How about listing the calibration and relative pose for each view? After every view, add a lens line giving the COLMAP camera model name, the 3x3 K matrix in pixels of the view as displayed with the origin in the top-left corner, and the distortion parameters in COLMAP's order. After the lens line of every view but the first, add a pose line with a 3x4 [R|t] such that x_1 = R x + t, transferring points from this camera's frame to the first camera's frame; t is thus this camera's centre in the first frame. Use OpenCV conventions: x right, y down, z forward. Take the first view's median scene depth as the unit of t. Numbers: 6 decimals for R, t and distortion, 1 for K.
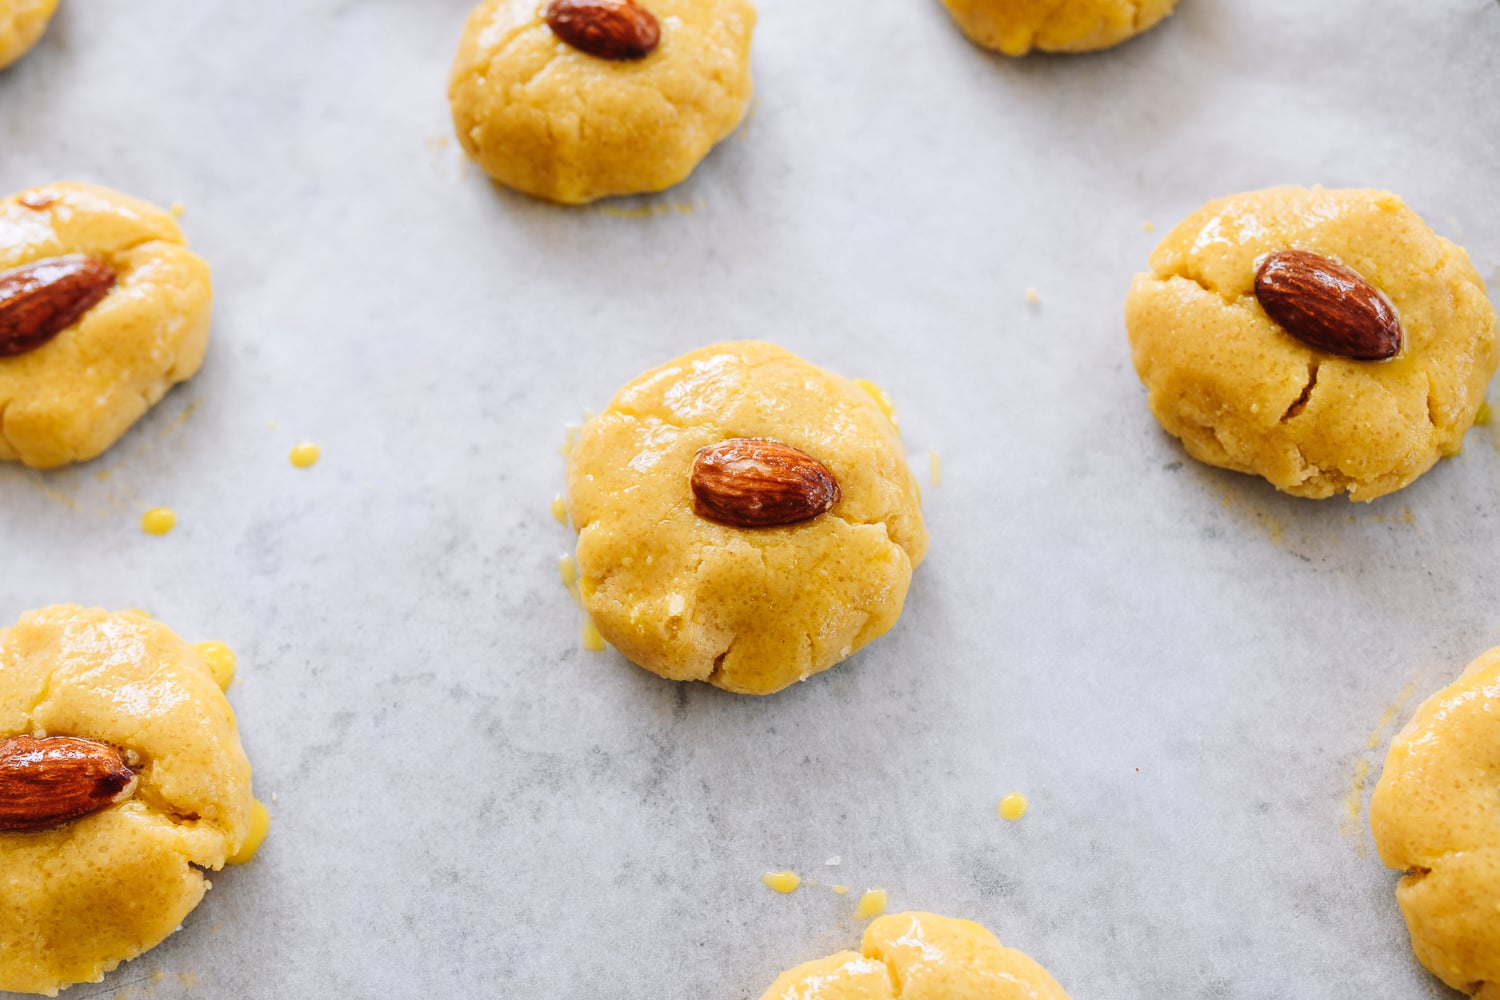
lens RADIAL K [[1523.8, 0, 751.6], [0, 1523.8, 487.4], [0, 0, 1]] dist [-0.067144, 0.000000]
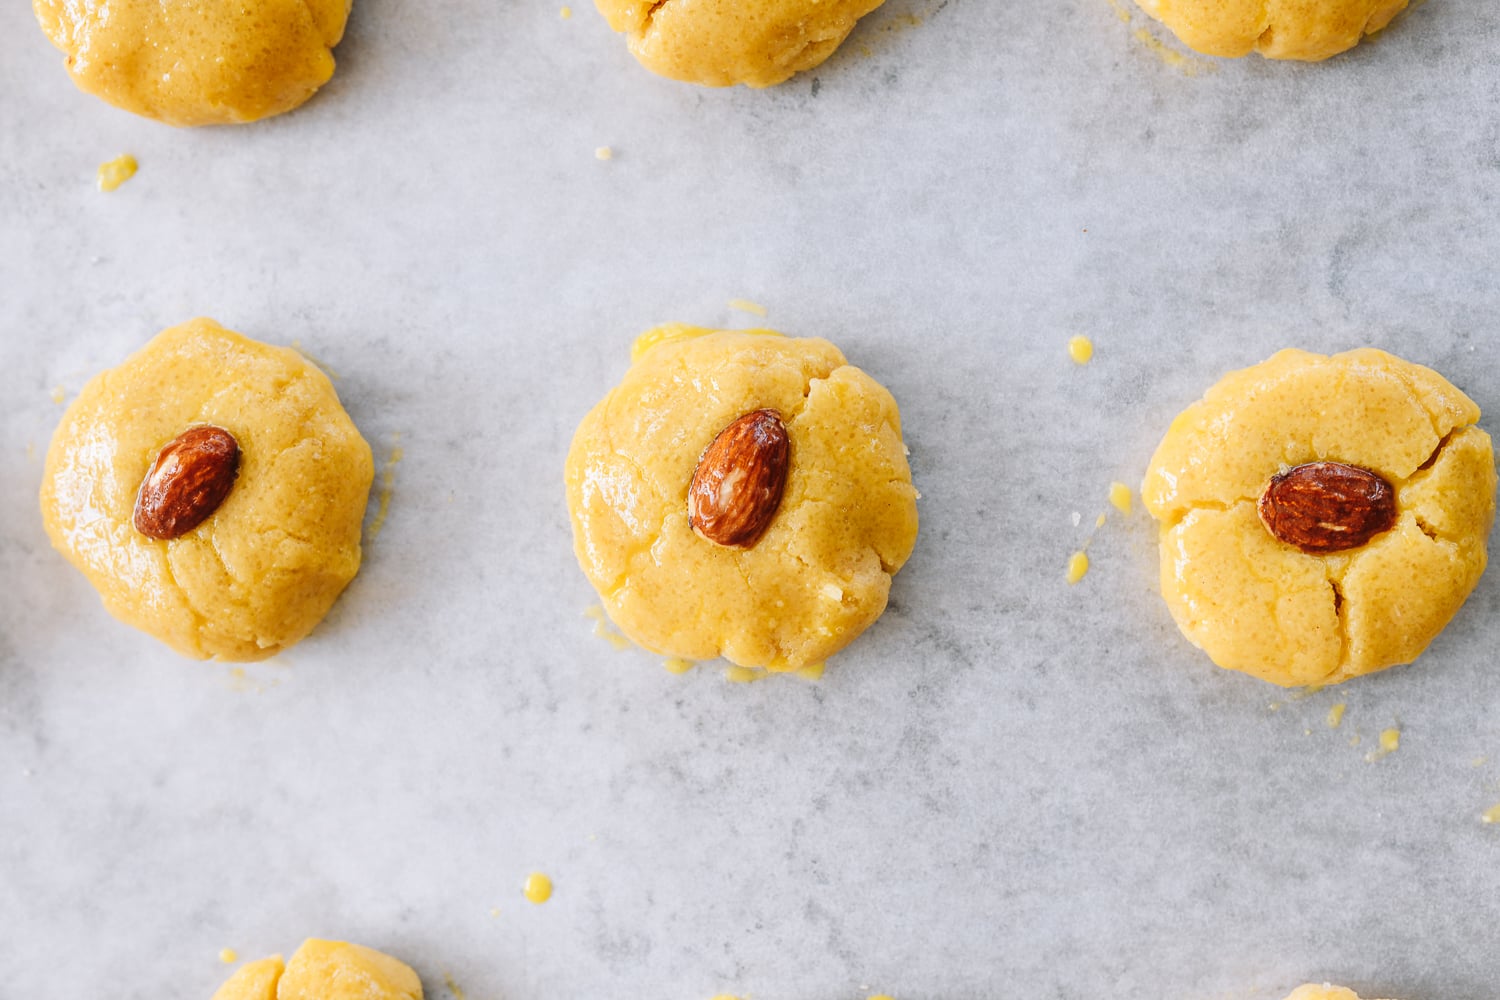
lens RADIAL K [[1523.8, 0, 775.8], [0, 1523.8, 502.9], [0, 0, 1]] dist [-0.067144, 0.000000]
pose [[0.298137, -0.954385, 0.016244, -0.018207], [0.906372, 0.288394, 0.308738, -0.292078], [-0.299339, -0.077323, 0.951008, 0.003977]]
